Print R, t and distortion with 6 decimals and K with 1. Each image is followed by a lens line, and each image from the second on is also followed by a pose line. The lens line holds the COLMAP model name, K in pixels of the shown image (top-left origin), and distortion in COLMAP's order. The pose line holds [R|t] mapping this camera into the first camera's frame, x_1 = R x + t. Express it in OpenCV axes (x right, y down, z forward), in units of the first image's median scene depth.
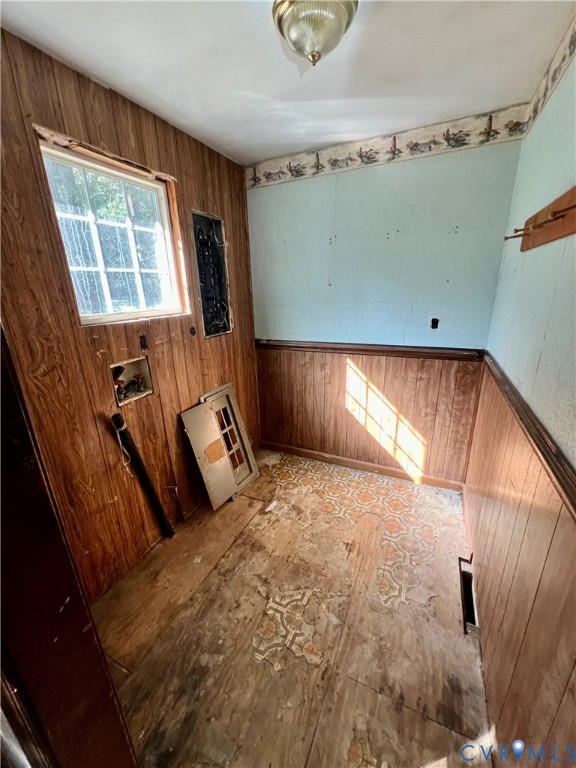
lens RADIAL K [[304.3, 0, 287.6], [0, 304.3, 384.2], [0, 0, 1]] dist [-0.001838, 0.000141]
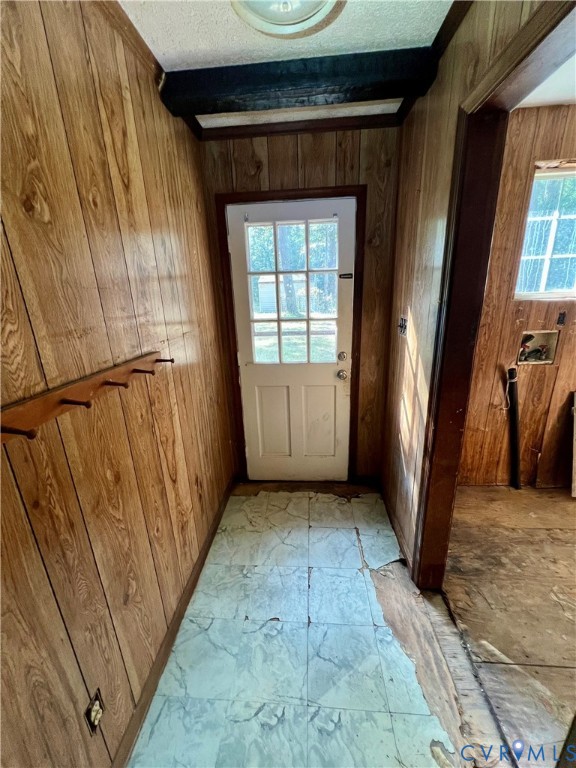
lens RADIAL K [[304.3, 0, 285.9], [0, 304.3, 382.2], [0, 0, 1]] dist [-0.001838, 0.000141]
pose [[0.349407, 0.283447, -0.893069, 0.274288], [-0.260148, 0.945017, 0.198154, 0.142039], [0.900132, 0.163094, 0.403934, -0.391380]]
